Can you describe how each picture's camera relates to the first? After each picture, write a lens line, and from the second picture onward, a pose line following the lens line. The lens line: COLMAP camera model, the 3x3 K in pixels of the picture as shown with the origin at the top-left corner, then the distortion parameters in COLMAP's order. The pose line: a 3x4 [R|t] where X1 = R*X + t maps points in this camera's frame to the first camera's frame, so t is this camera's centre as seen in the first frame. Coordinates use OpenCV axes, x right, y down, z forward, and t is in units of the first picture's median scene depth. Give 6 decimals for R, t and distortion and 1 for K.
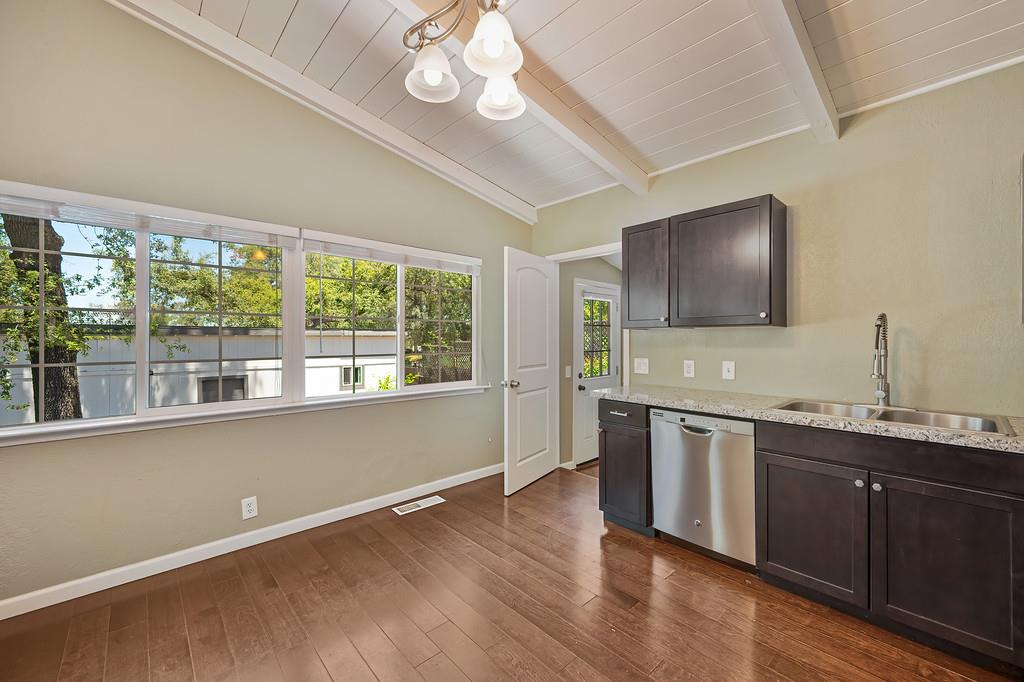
lens RADIAL K [[413.7, 0, 512.2], [0, 413.7, 340.4], [0, 0, 1]] dist [-0.000565, -0.000074]
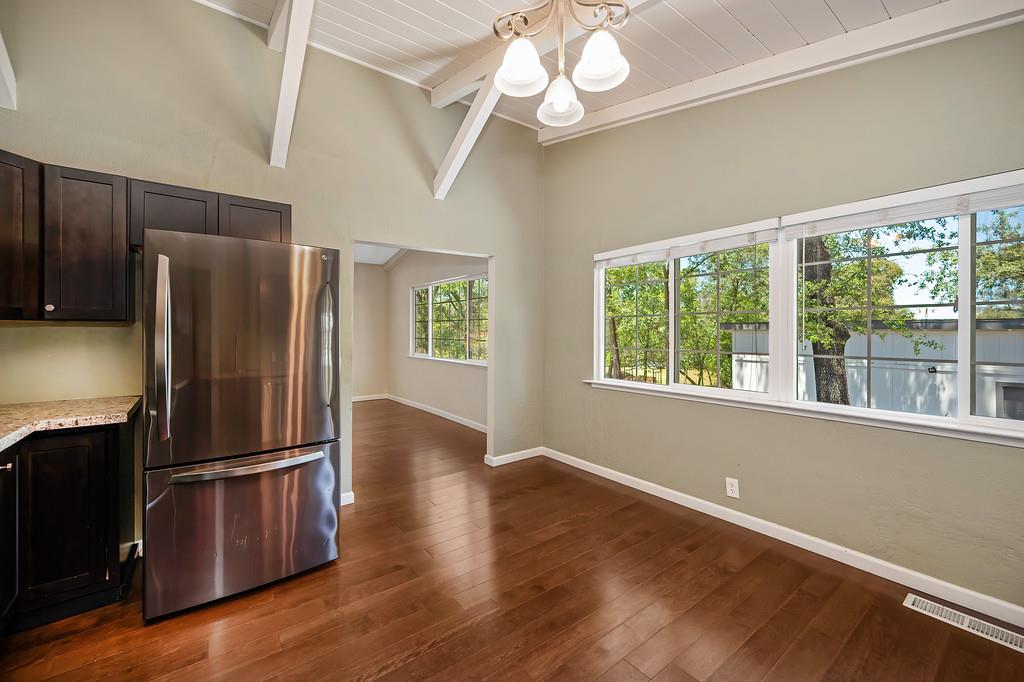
lens RADIAL K [[408.9, 0, 516.3], [0, 408.9, 334.3], [0, 0, 1]] dist [-0.000192, -0.000014]
pose [[-0.084574, 0.005280, -0.996403, 0.183478], [-0.007321, 0.999956, 0.005920, -0.002231], [0.996390, 0.007796, -0.084531, 0.191510]]
